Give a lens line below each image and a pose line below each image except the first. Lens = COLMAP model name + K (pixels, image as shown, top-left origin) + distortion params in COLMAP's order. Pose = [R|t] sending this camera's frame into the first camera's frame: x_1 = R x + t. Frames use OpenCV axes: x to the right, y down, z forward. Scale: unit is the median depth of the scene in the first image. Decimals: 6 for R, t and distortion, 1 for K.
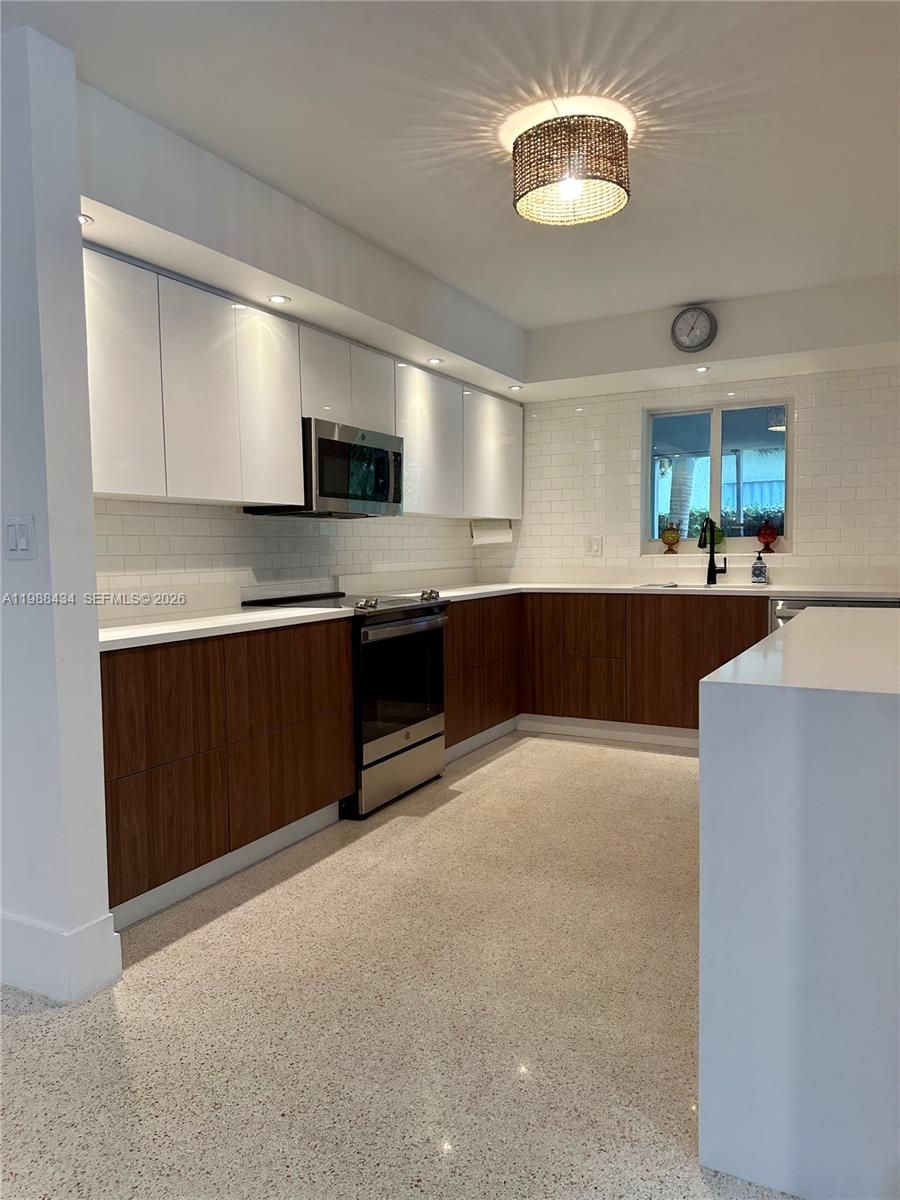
lens RADIAL K [[839.9, 0, 453.2], [0, 839.9, 608.9], [0, 0, 1]] dist [0.071285, -0.081552]
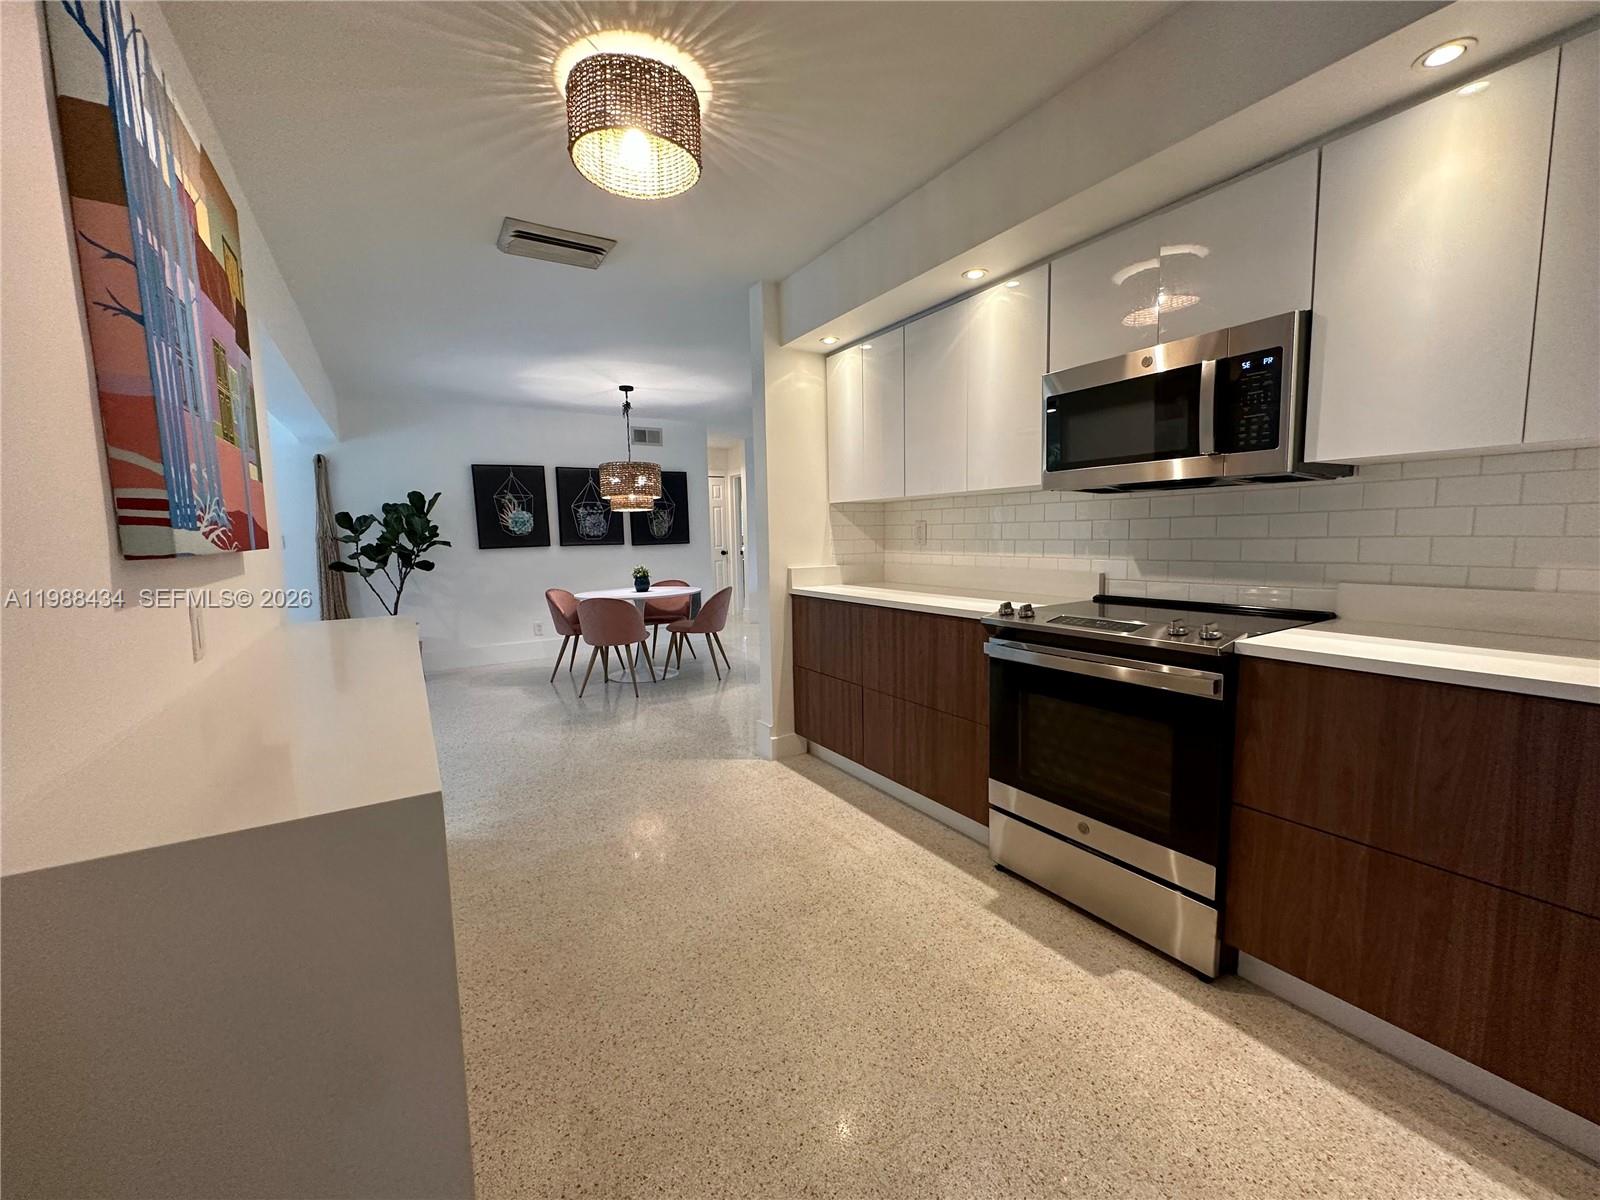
lens RADIAL K [[638.3, 0, 798.9], [0, 638.3, 604.2], [0, 0, 1]] dist [-0.002455, -0.000710]
pose [[-0.511567, 0.122680, -0.850441, 0.498904], [-0.036093, 0.985813, 0.163919, -0.102091], [0.858485, 0.114551, -0.499881, 1.130095]]
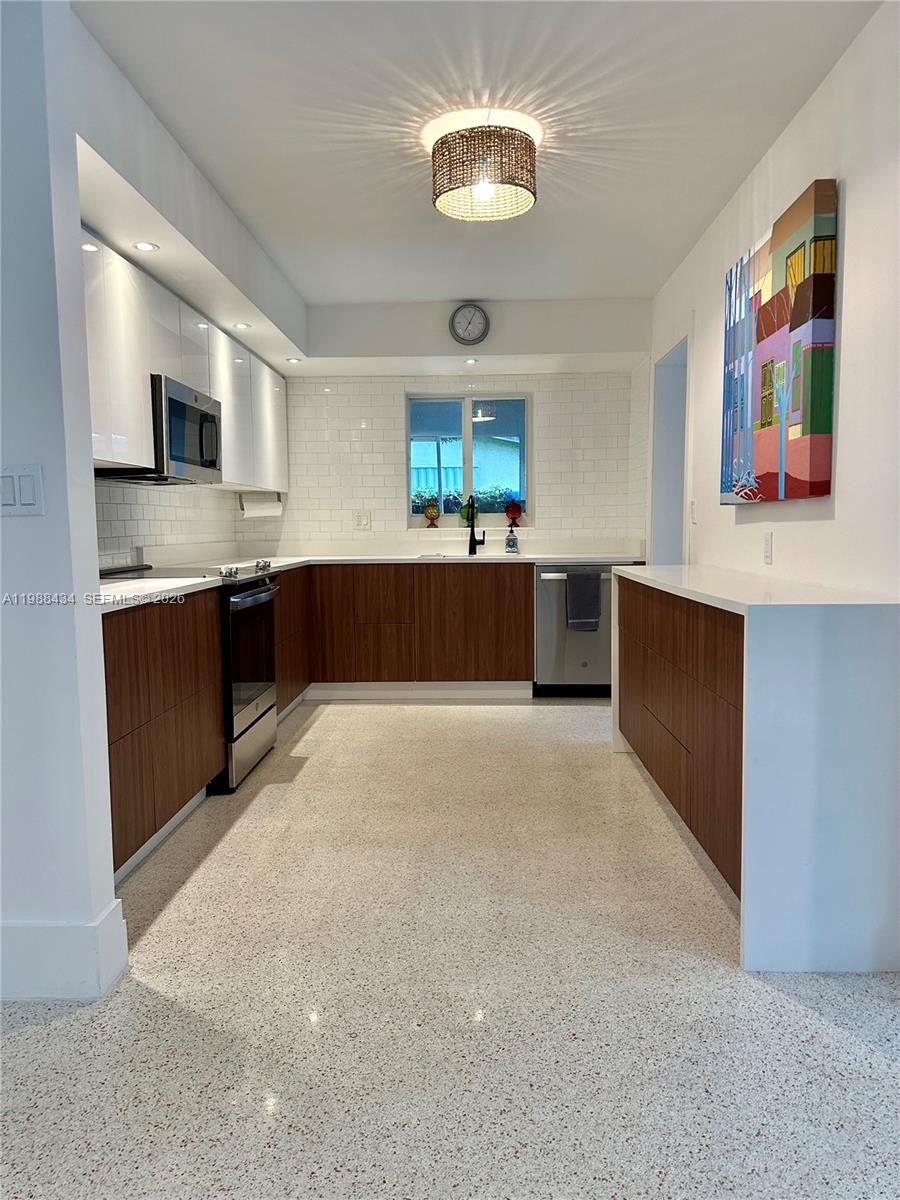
lens RADIAL K [[839.9, 0, 453.3], [0, 839.9, 609.4], [0, 0, 1]] dist [0.071285, -0.081552]
pose [[0.900177, -0.039649, 0.433715, -0.297703], [0.030621, 0.999145, 0.027785, 0.017439], [-0.434446, -0.011731, 0.900622, 0.004940]]
